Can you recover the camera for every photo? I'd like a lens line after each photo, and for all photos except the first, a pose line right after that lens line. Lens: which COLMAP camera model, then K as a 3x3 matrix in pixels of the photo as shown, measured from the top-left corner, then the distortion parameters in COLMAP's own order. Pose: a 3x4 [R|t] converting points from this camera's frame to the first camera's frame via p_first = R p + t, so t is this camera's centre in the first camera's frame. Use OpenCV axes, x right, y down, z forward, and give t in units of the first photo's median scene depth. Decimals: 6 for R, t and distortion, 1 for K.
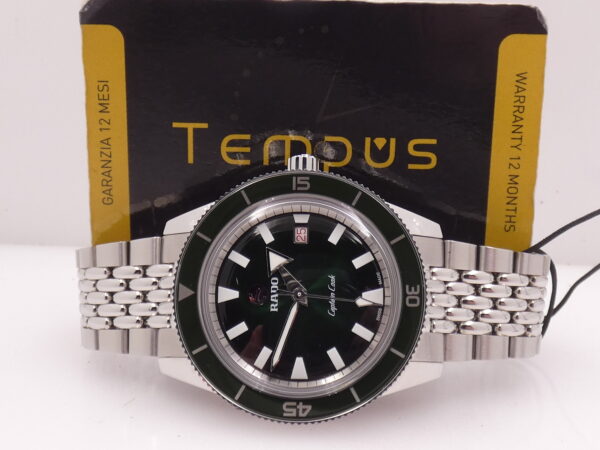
lens RADIAL K [[918.2, 0, 297.4], [0, 918.2, 224.1], [0, 0, 1]] dist [0.068185, 0.000000]
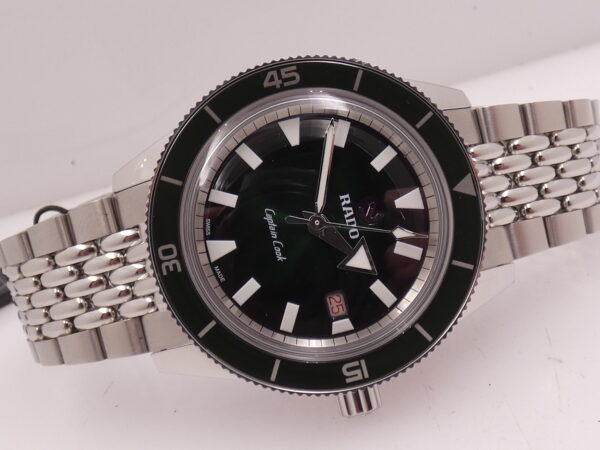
lens RADIAL K [[918.2, 0, 302.1], [0, 918.2, 222.7], [0, 0, 1]] dist [0.068185, 0.000000]
pose [[0.961724, -0.252253, 0.107030, -0.087904], [0.244019, 0.966100, 0.084298, 0.010057], [-0.124666, -0.054954, 0.990676, 0.259328]]
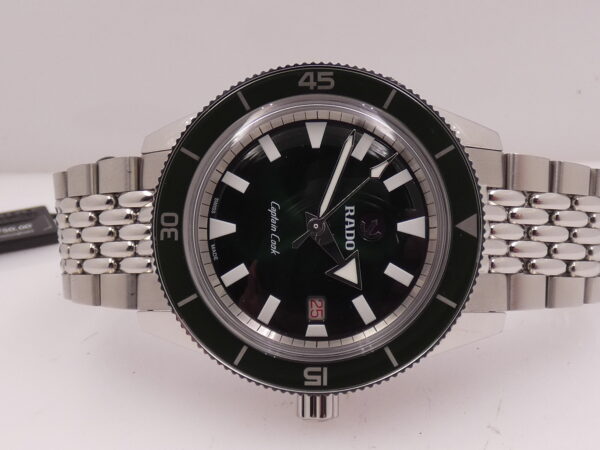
lens RADIAL K [[918.2, 0, 304.0], [0, 918.2, 223.6], [0, 0, 1]] dist [0.068185, 0.000000]
pose [[0.999466, -0.017311, -0.027727, 0.013200], [0.019131, 0.997584, 0.066785, 0.022488], [0.026504, -0.067280, 0.997382, 0.237457]]
